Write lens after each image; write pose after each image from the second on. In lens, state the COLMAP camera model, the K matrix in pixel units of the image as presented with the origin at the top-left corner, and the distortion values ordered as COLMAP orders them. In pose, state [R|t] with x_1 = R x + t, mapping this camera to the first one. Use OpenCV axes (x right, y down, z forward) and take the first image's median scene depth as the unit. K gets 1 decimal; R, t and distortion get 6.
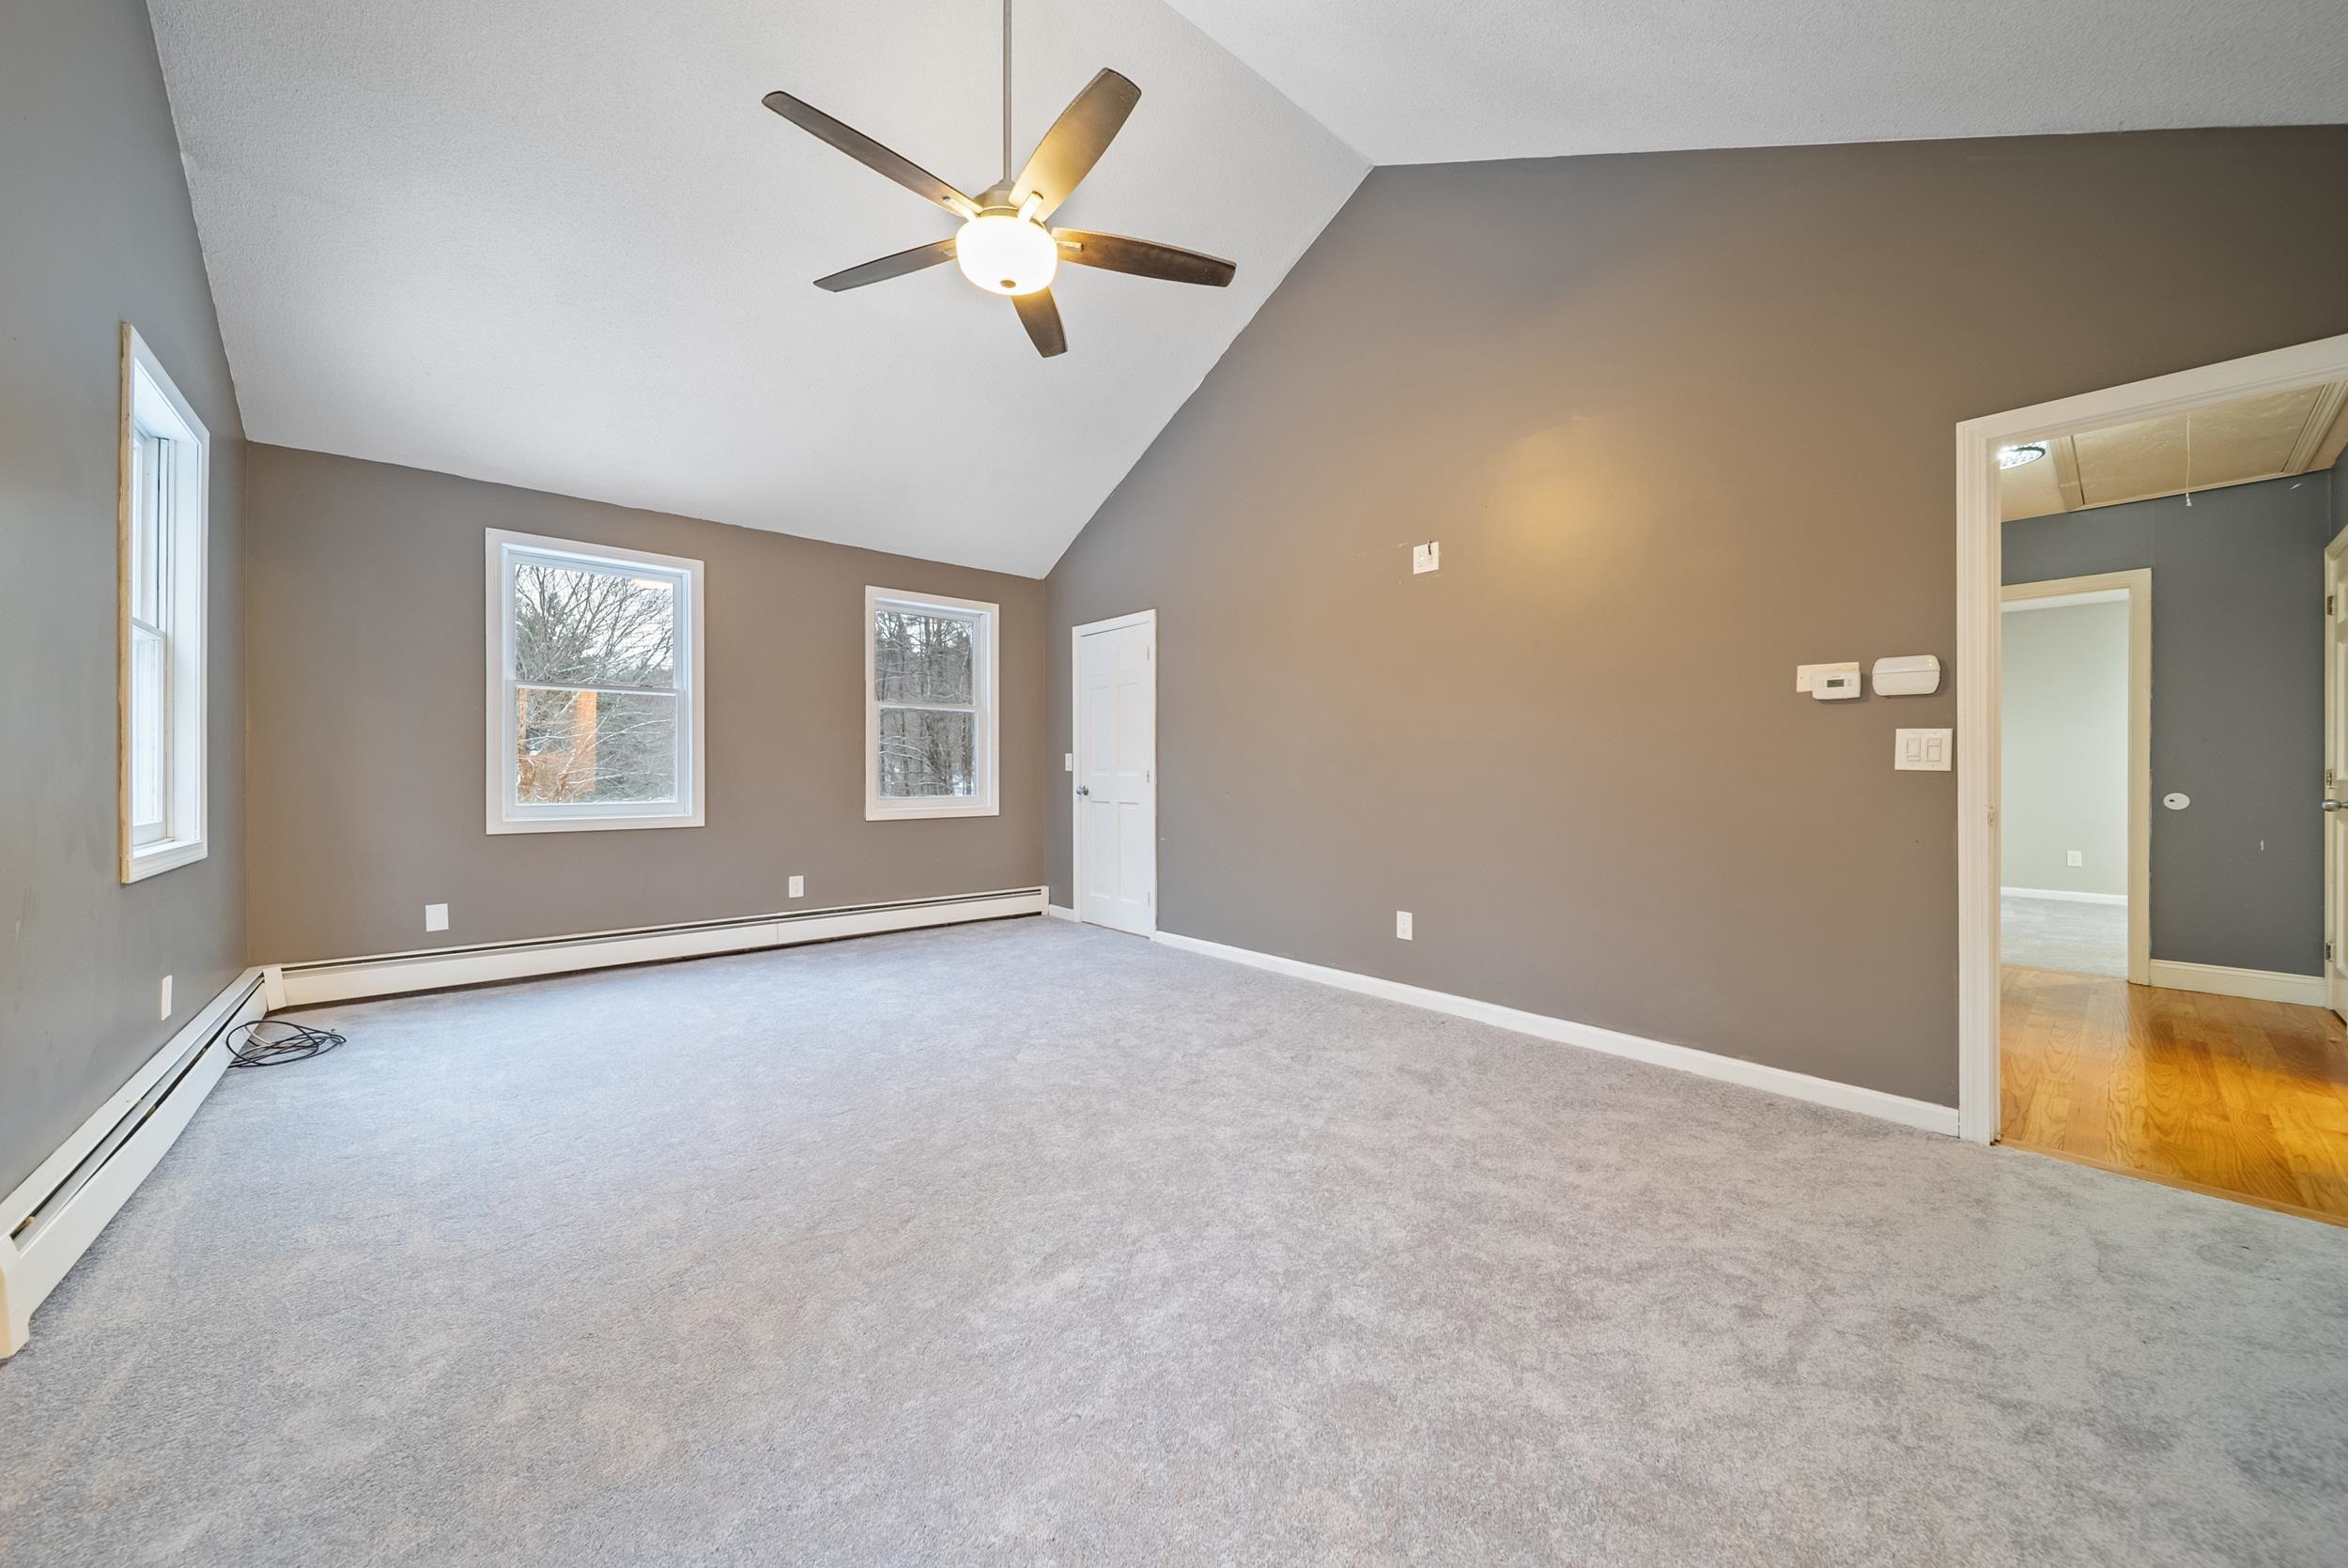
lens RADIAL K [[831.1, 0, 1180.4], [0, 831.1, 796.4], [0, 0, 1]] dist [-0.000357, -0.001763]
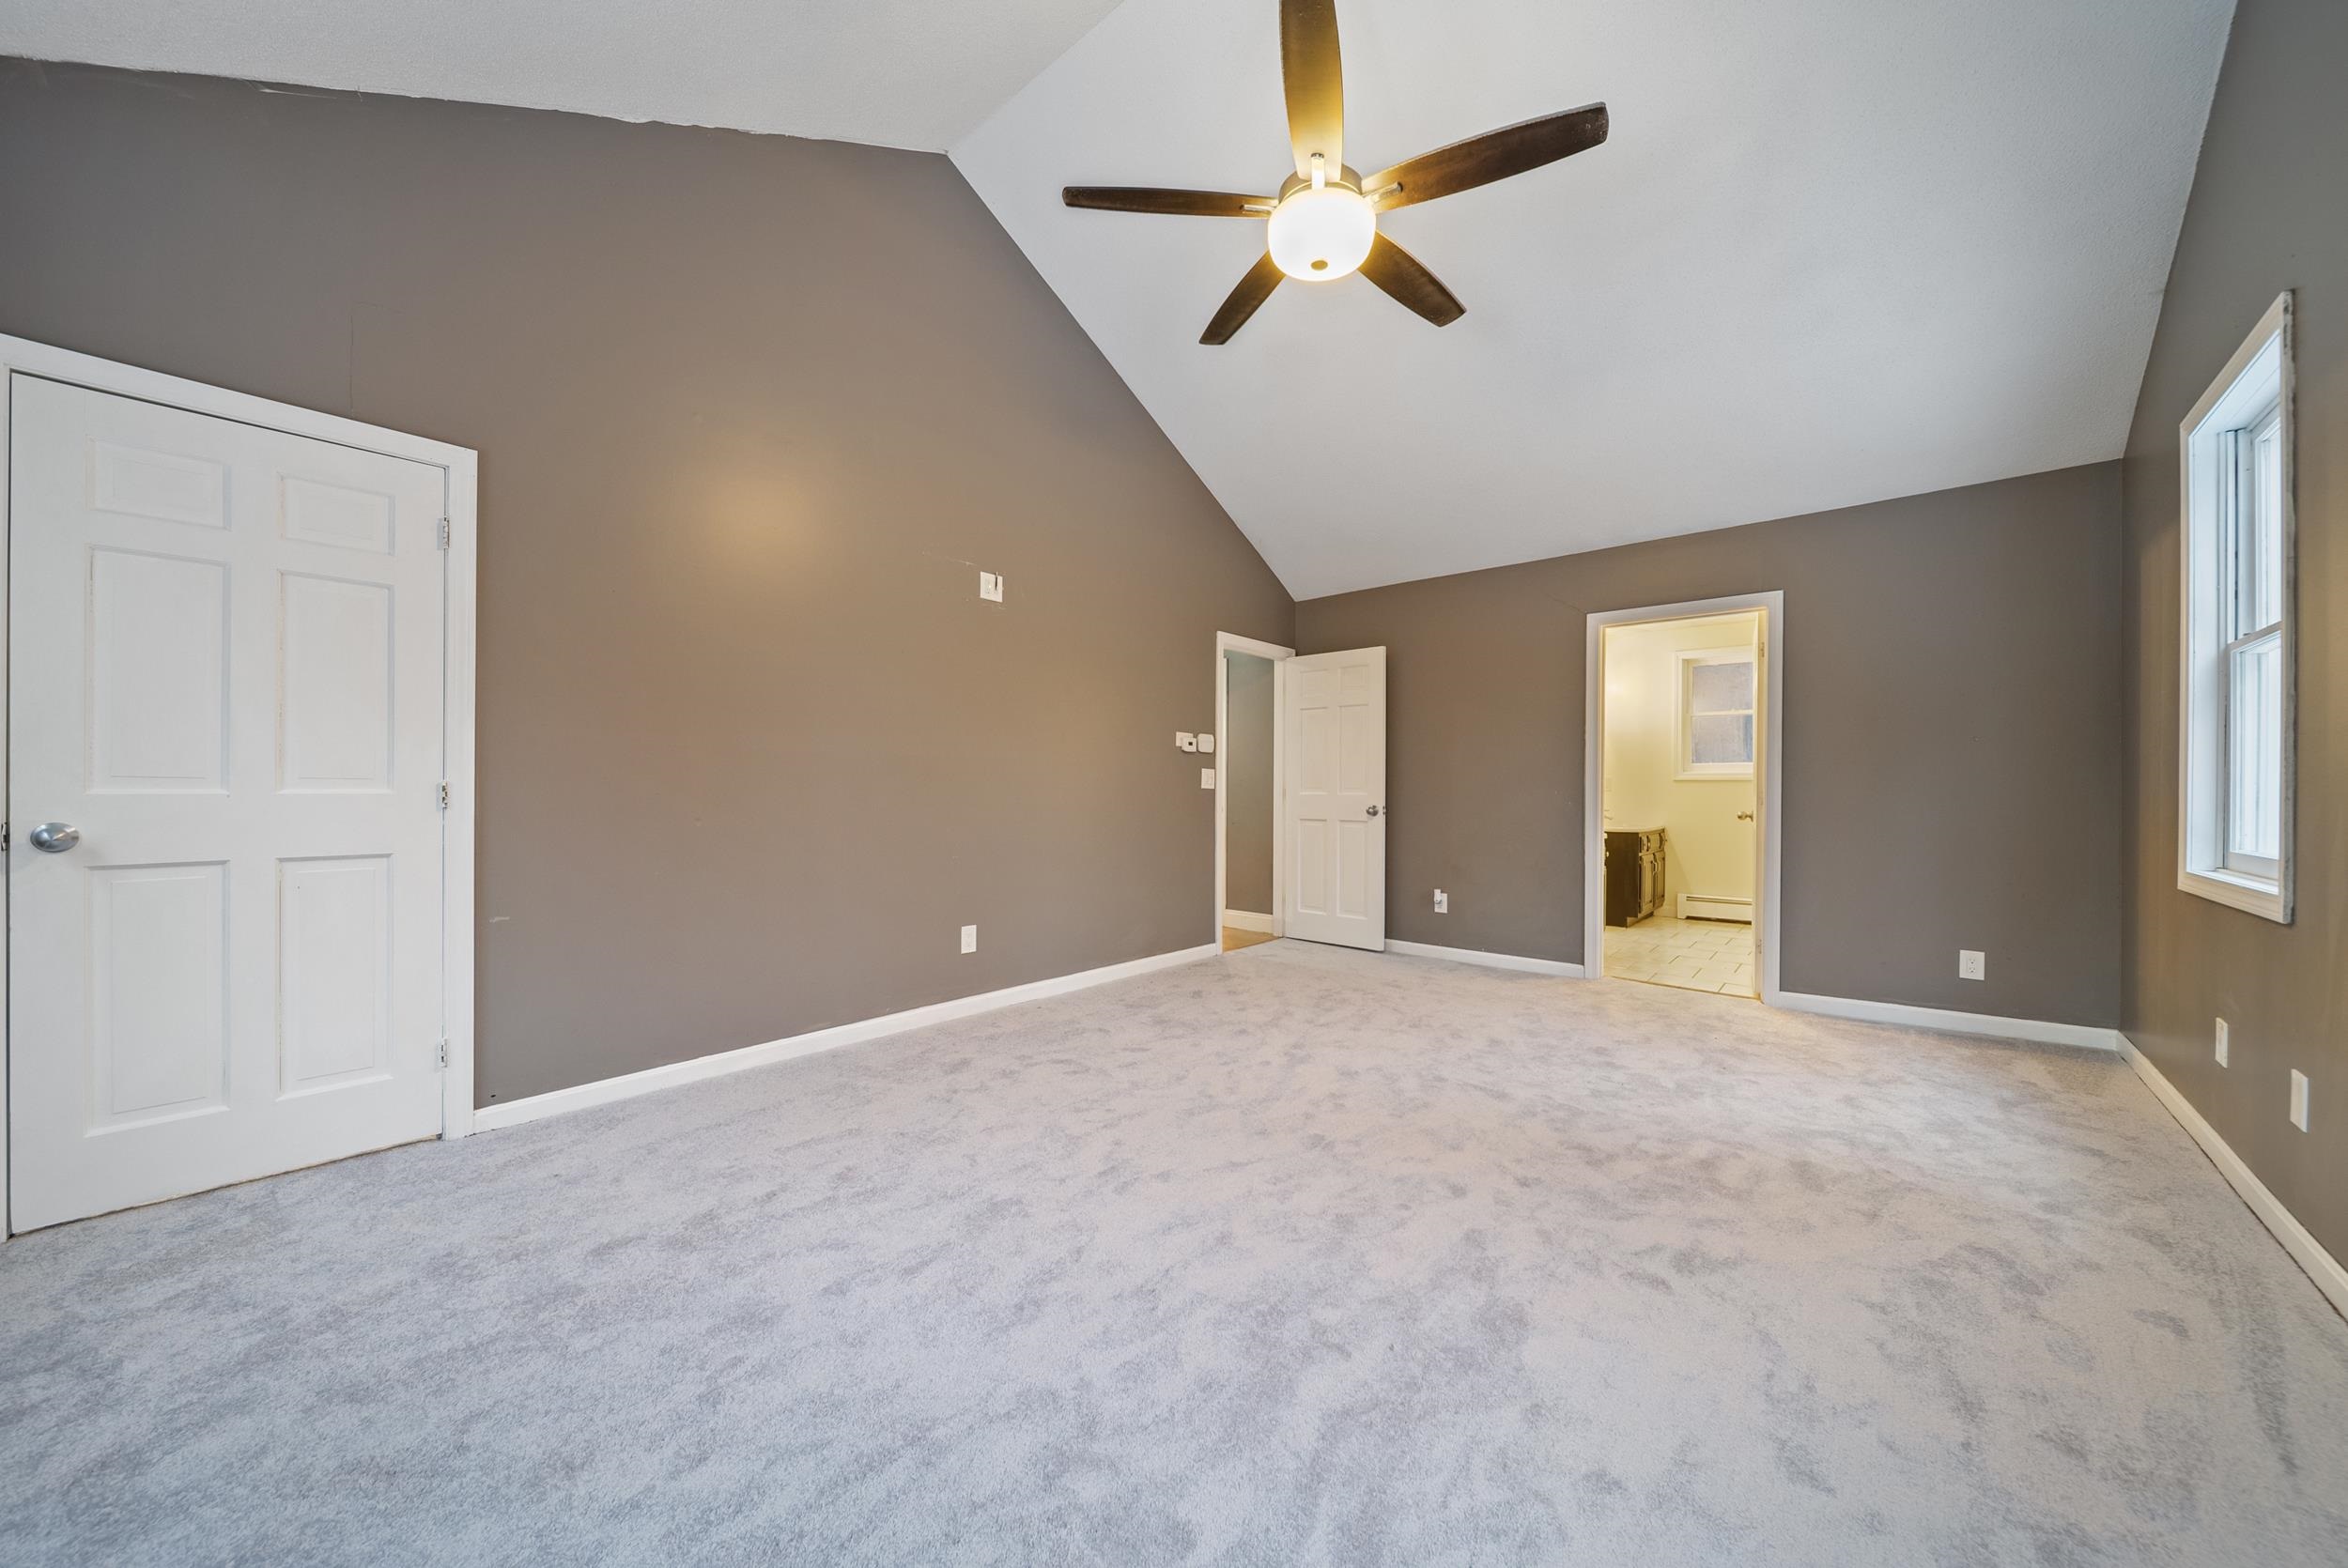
lens RADIAL K [[831.1, 0, 1180.4], [0, 831.1, 796.4], [0, 0, 1]] dist [-0.000357, -0.001763]
pose [[-0.153832, -0.009017, 0.988056, -0.810329], [0.023557, 0.999641, 0.012791, -0.026761], [-0.987816, 0.025243, -0.153564, 0.943699]]
